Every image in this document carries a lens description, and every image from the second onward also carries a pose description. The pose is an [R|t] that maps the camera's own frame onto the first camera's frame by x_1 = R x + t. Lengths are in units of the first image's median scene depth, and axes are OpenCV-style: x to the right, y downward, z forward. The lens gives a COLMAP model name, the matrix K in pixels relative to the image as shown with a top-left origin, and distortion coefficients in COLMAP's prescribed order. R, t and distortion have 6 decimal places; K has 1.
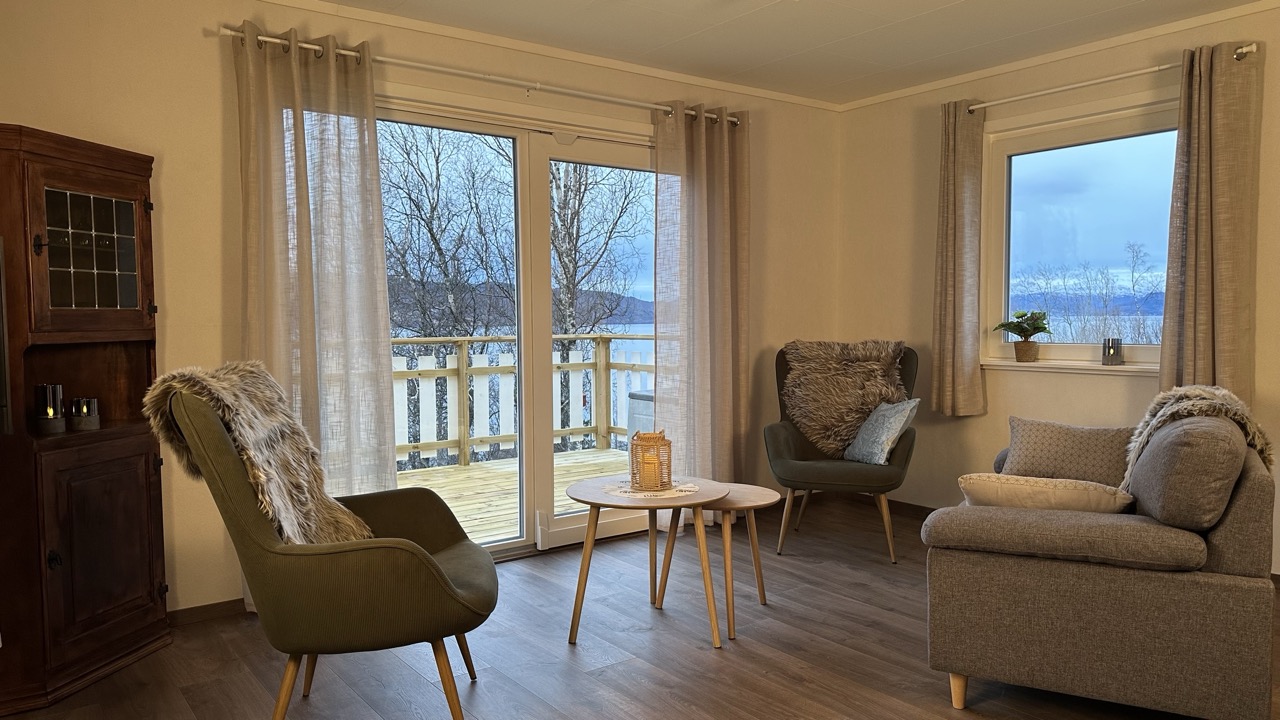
lens RADIAL K [[893.0, 0, 640.9], [0, 893.0, 362.7], [0, 0, 1]] dist [-0.000264, -0.010337]
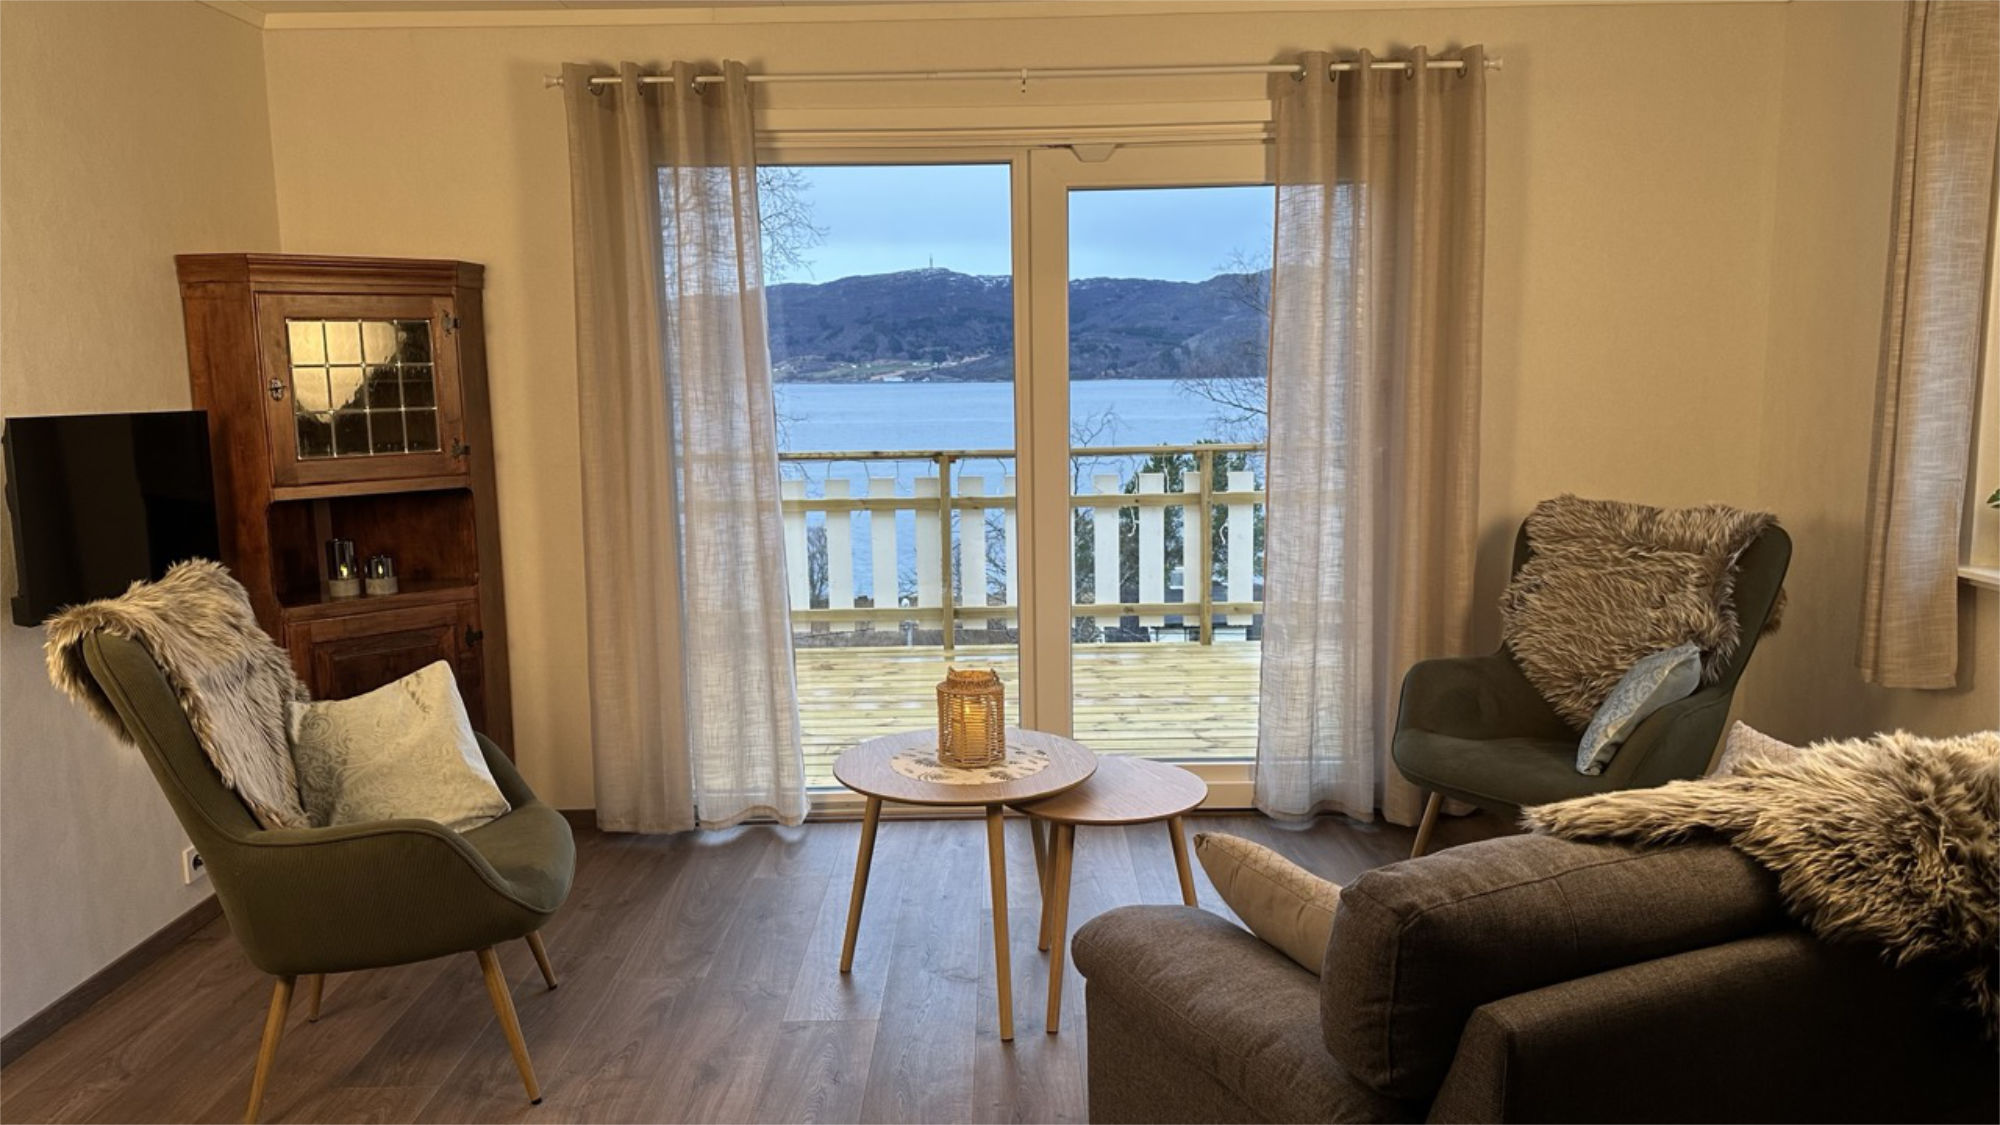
lens RADIAL K [[1395.4, 0, 998.3], [0, 1395.4, 560.7], [0, 0, 1]] dist [-0.000264, -0.010337]
pose [[0.800534, 0.077051, -0.594314, 0.408123], [-0.019145, 0.994482, 0.103144, -0.066984], [0.598982, -0.071192, 0.797592, 0.182637]]
